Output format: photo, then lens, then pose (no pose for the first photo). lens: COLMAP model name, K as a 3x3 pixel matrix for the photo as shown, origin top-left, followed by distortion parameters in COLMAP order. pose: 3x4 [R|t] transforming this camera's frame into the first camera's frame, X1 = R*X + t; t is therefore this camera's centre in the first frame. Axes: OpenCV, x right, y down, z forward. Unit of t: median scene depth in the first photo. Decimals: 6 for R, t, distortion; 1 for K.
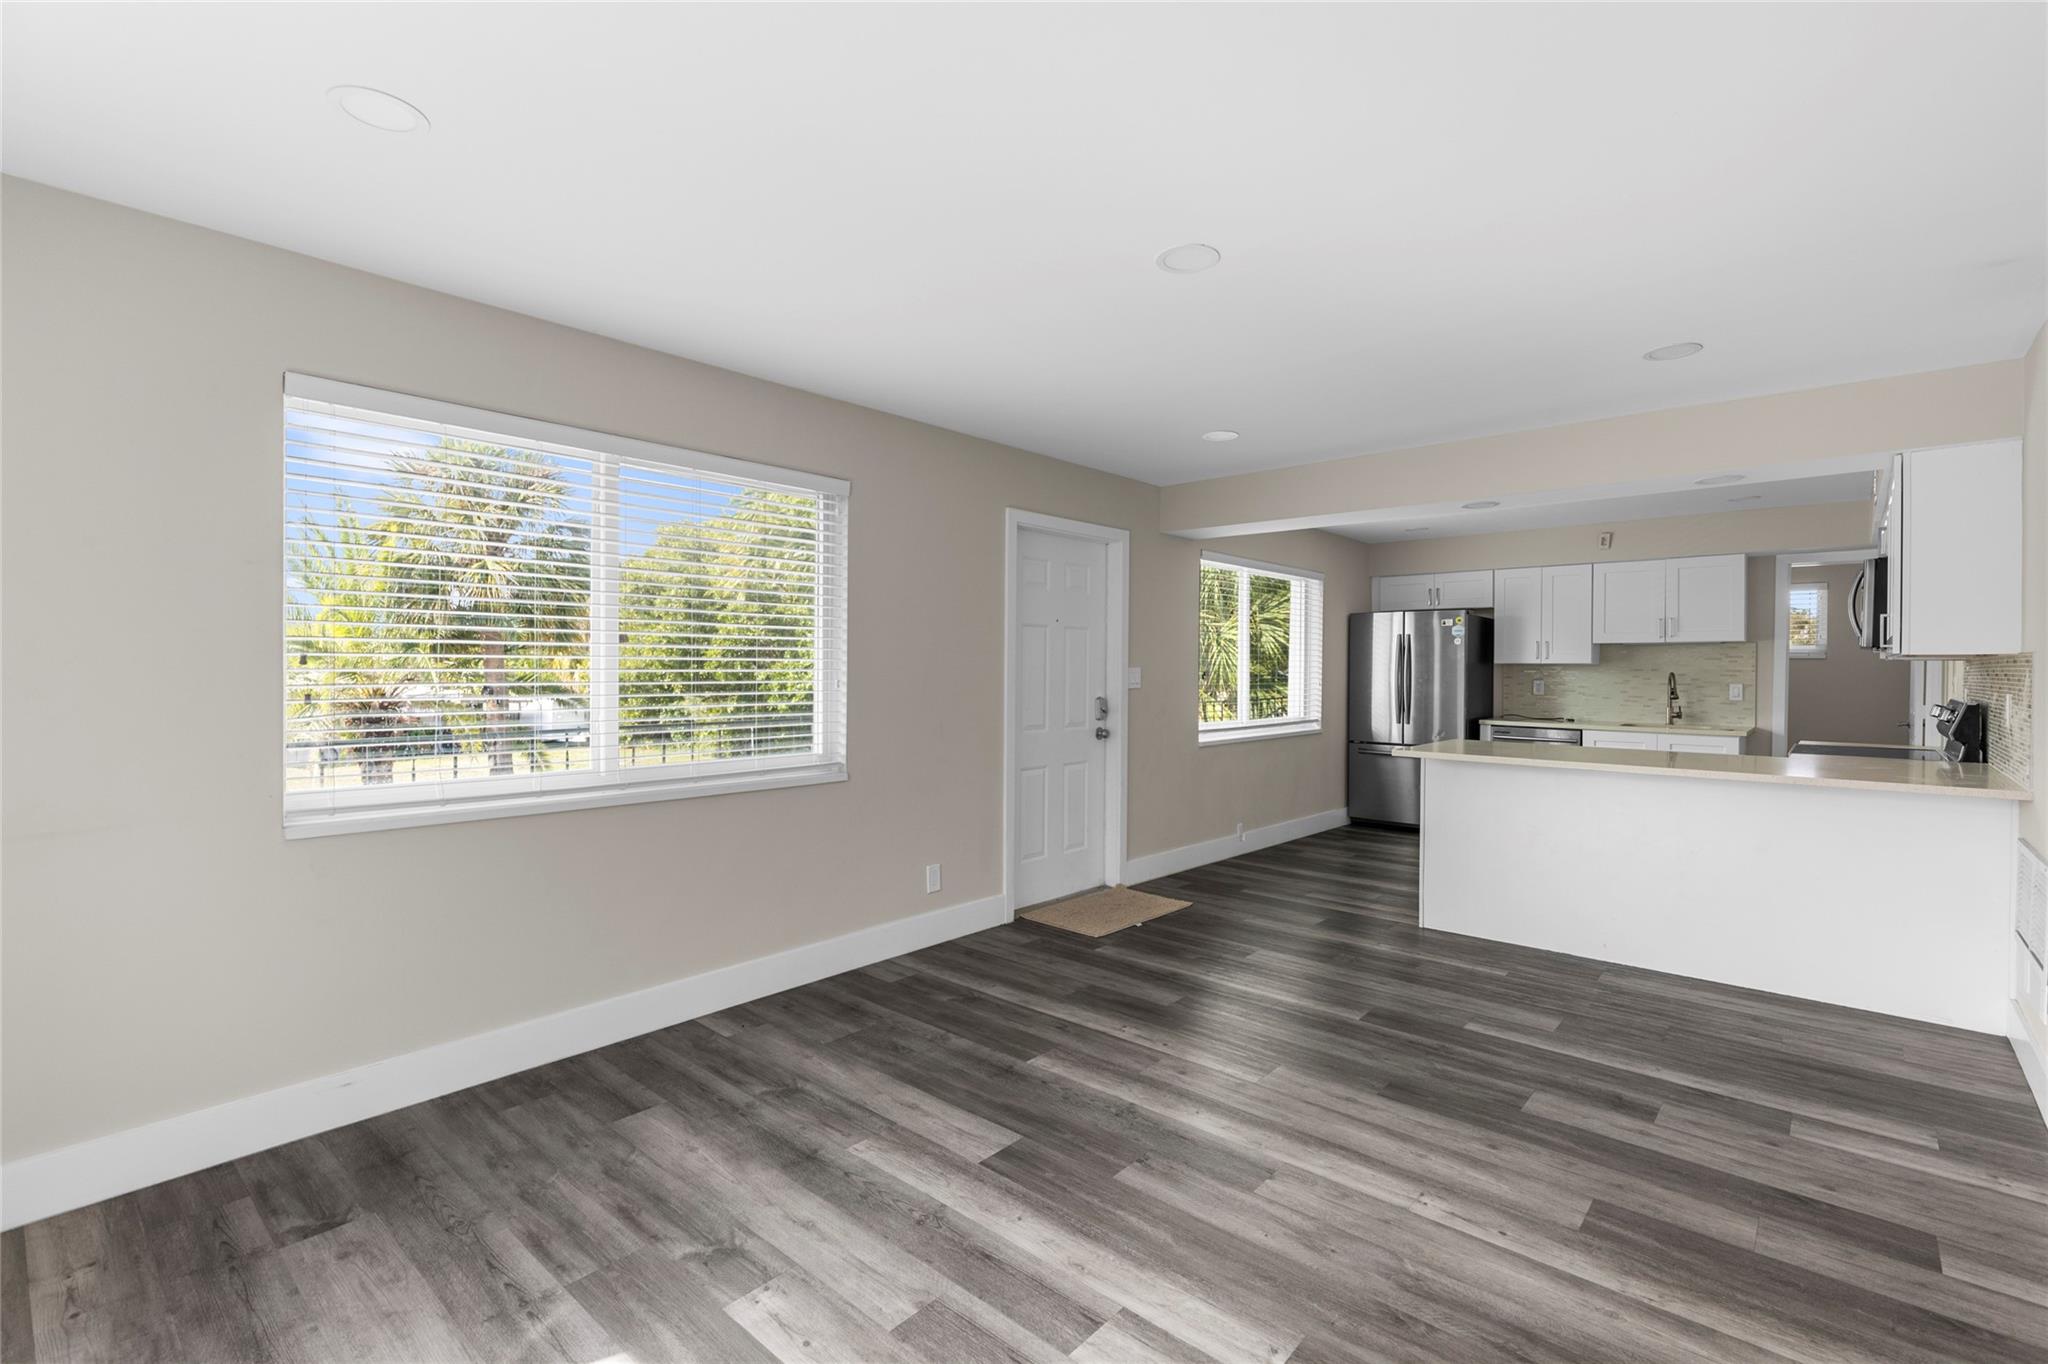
lens RADIAL K [[920.3, 0, 1030.9], [0, 920.3, 672.5], [0, 0, 1]] dist [0.003835, -0.001654]
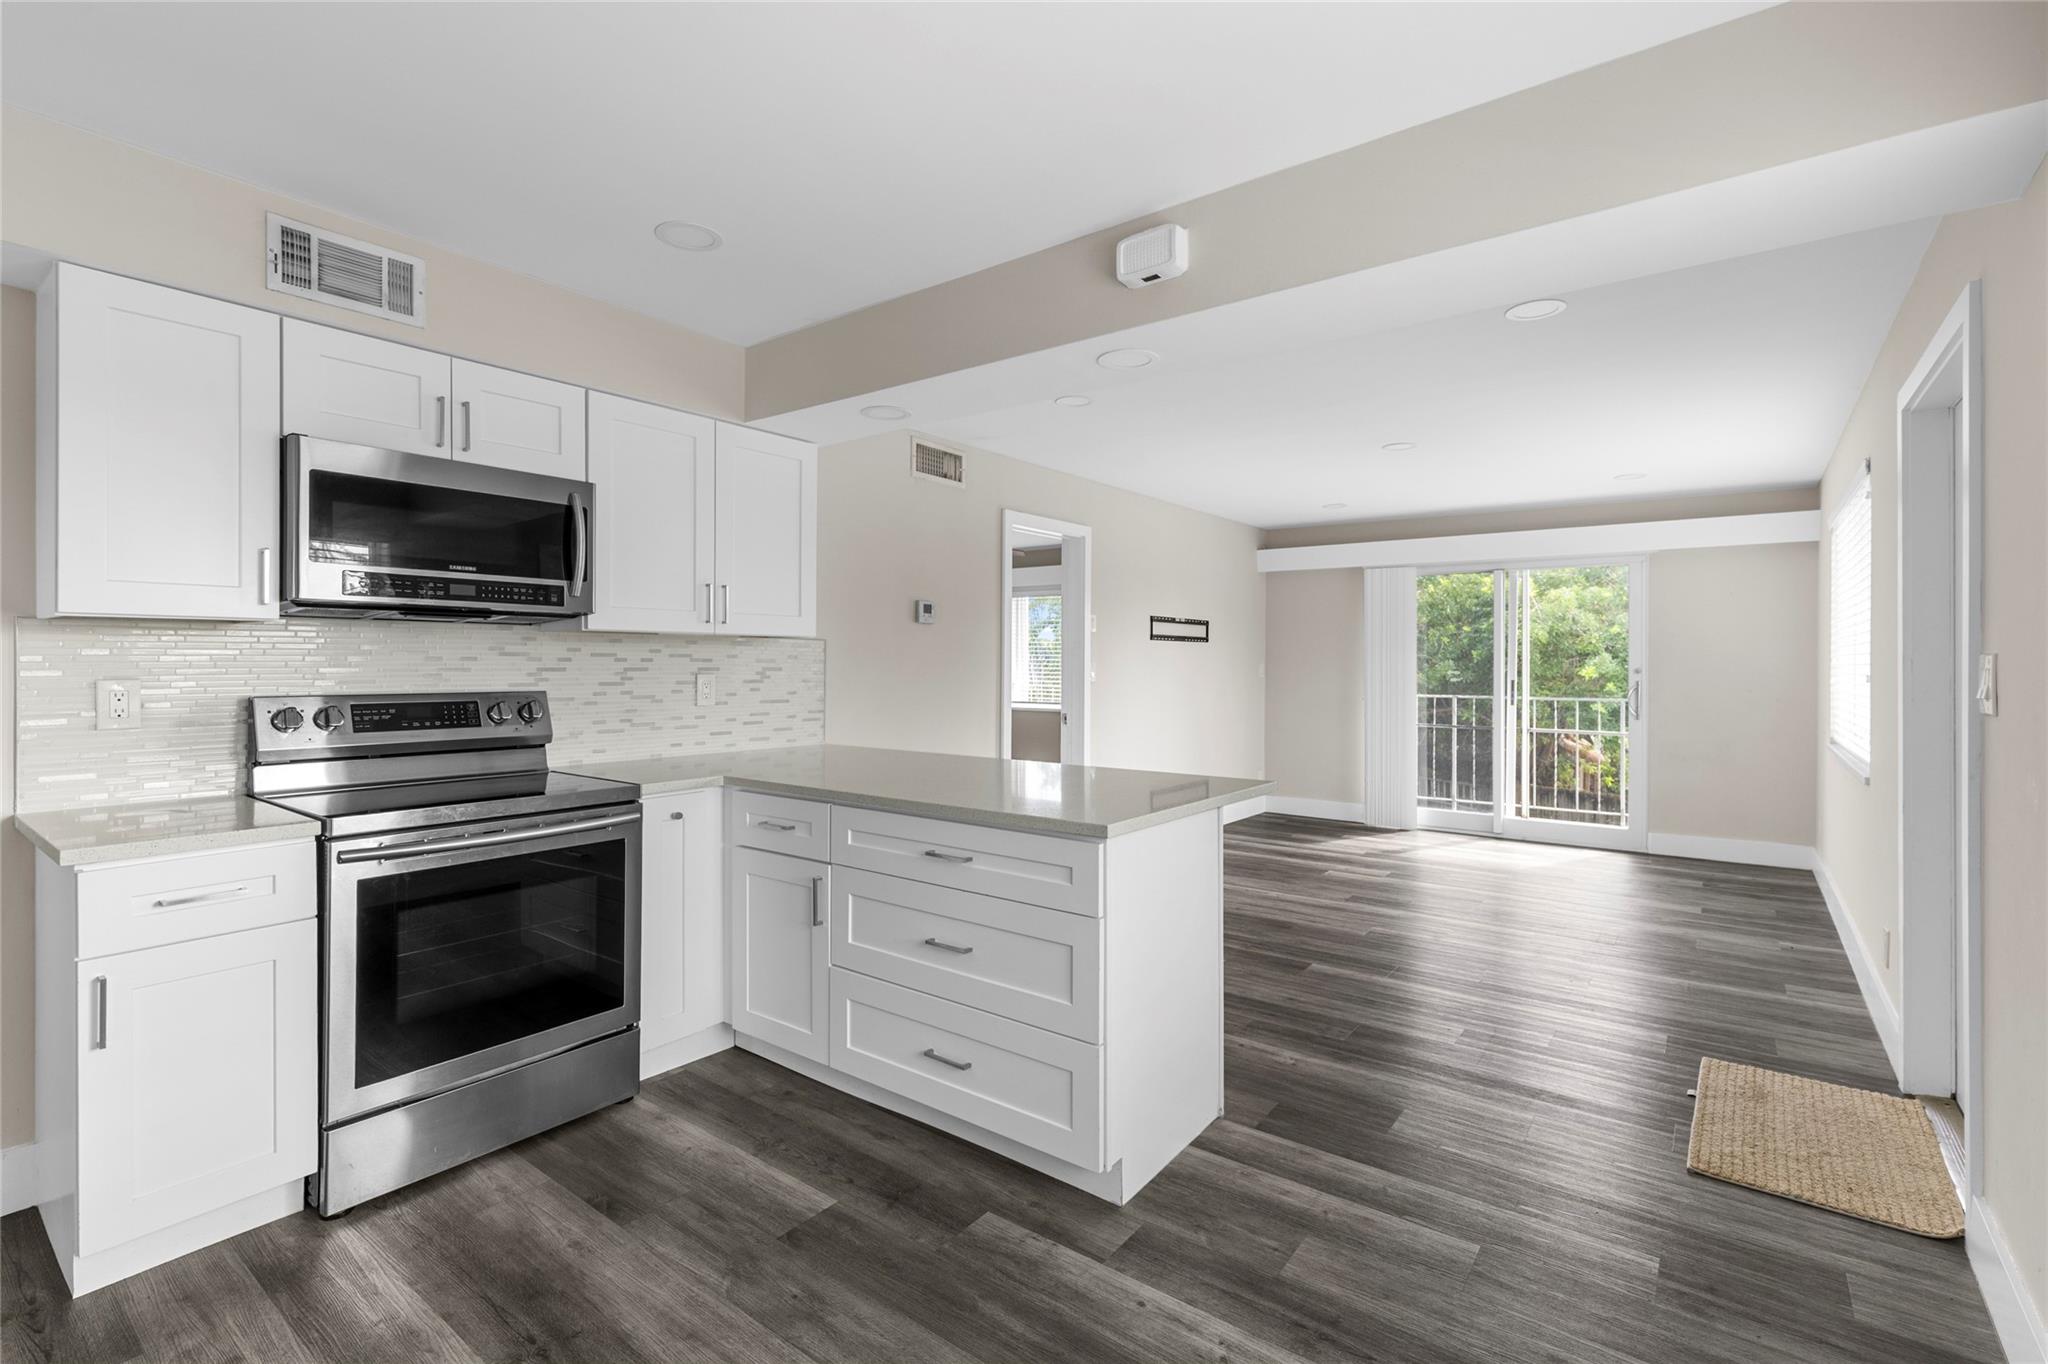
lens RADIAL K [[921.0, 0, 1024.9], [0, 921.0, 658.6], [0, 0, 1]] dist [0.002602, 0.000043]
pose [[-0.997375, -0.010473, -0.071650, 0.788826], [-0.010466, 0.999945, -0.000472, 0.001741], [0.071651, 0.000279, -0.997430, 2.090863]]
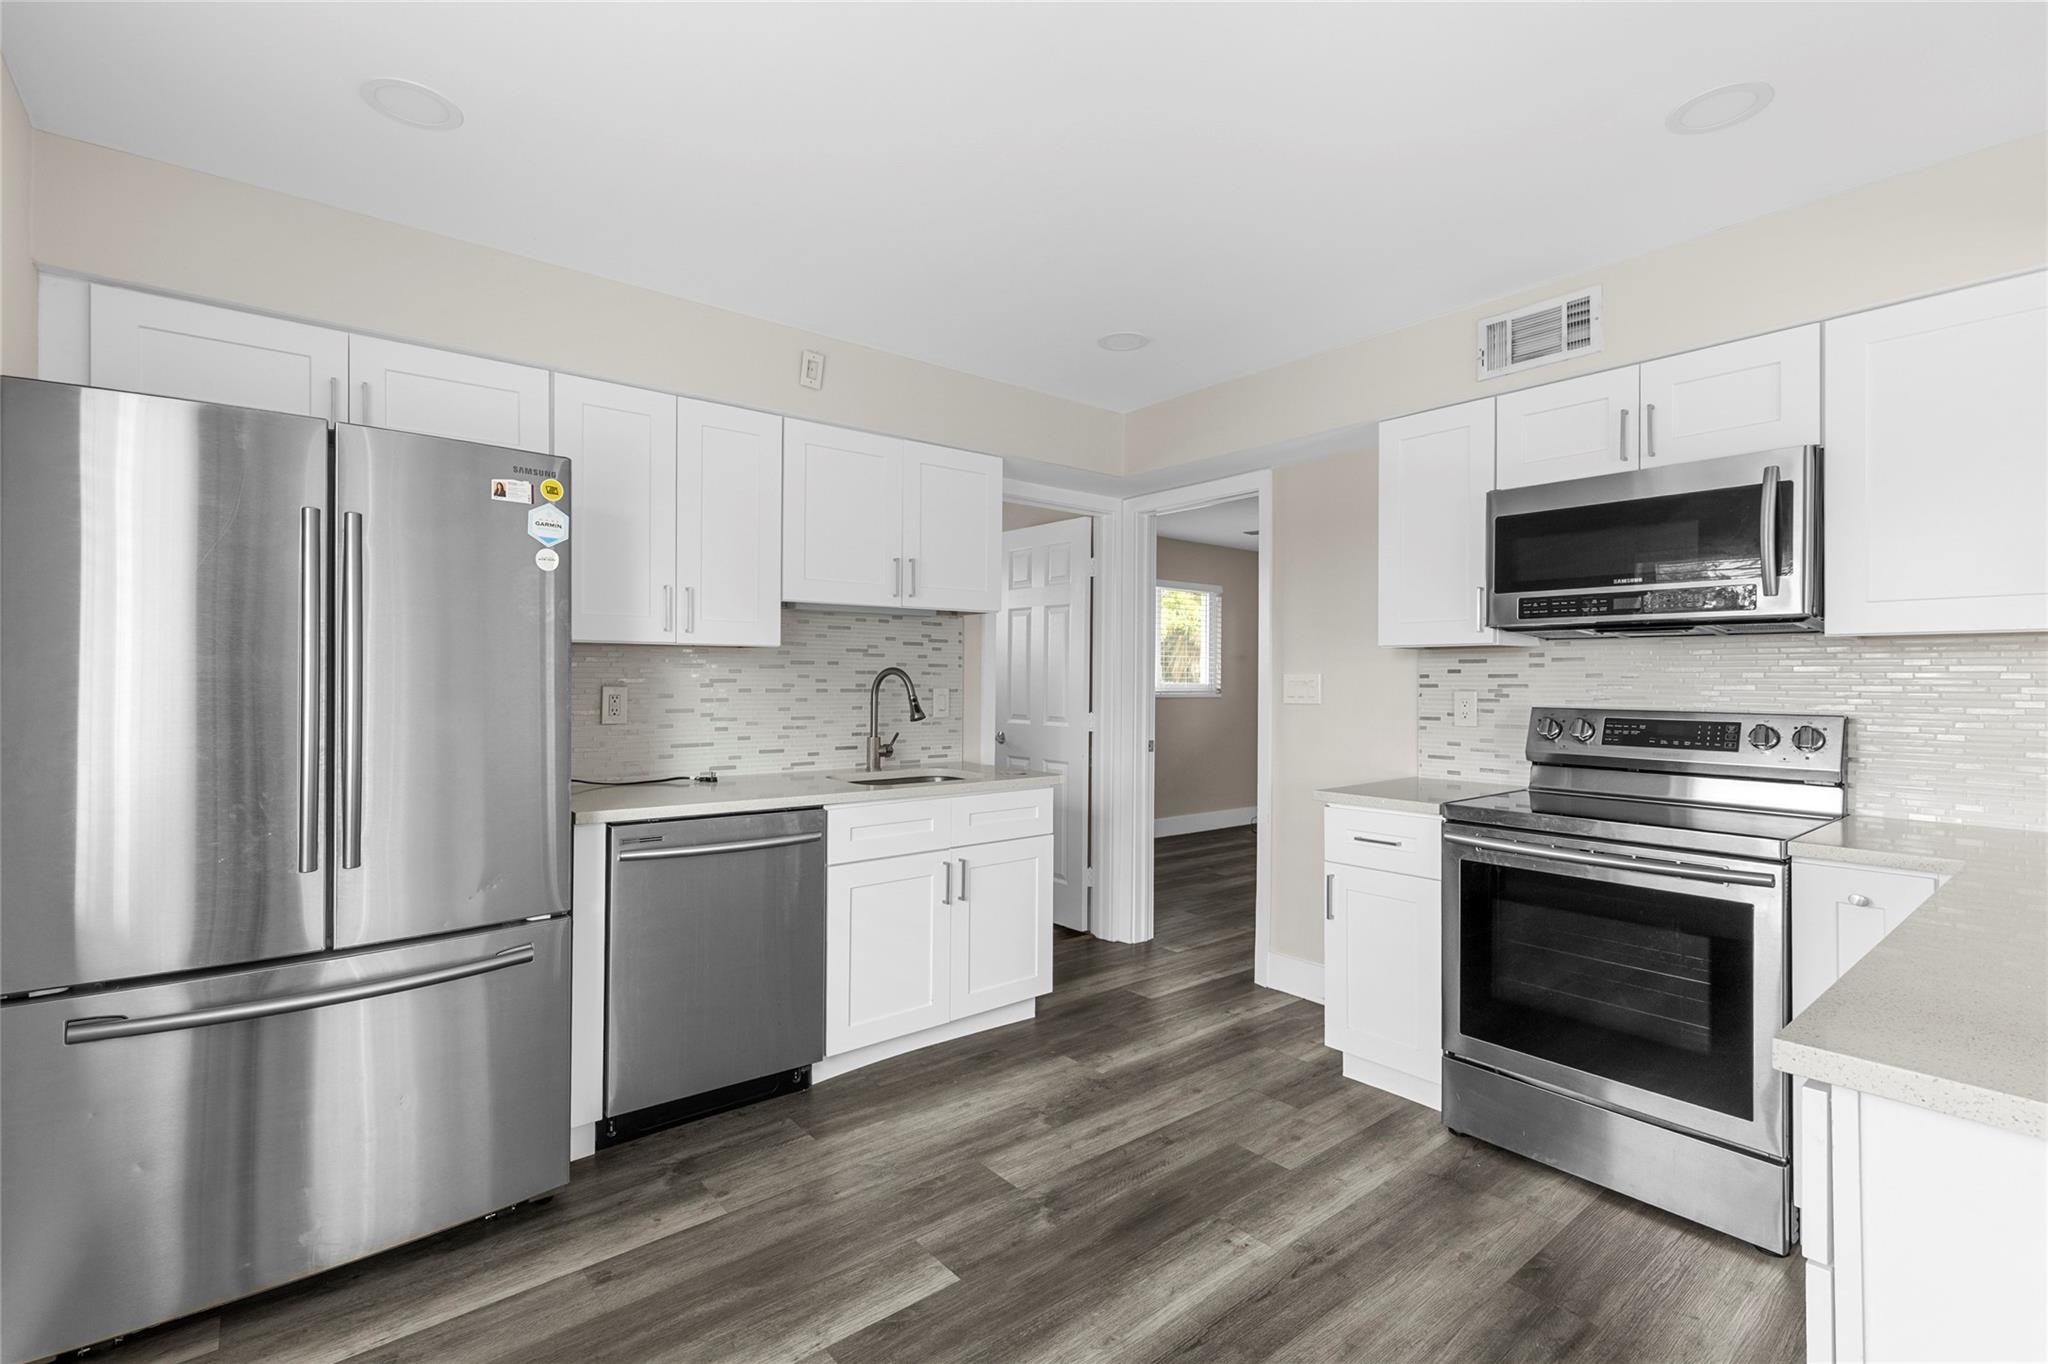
lens RADIAL K [[928.8, 0, 1031.1], [0, 928.8, 672.8], [0, 0, 1]] dist [0.001533, -0.000362]
pose [[0.154014, 0.000445, 0.988069, 0.398340], [-0.000329, 1.000000, -0.000399, 0.005491], [-0.988069, -0.000264, 0.154014, 1.666154]]
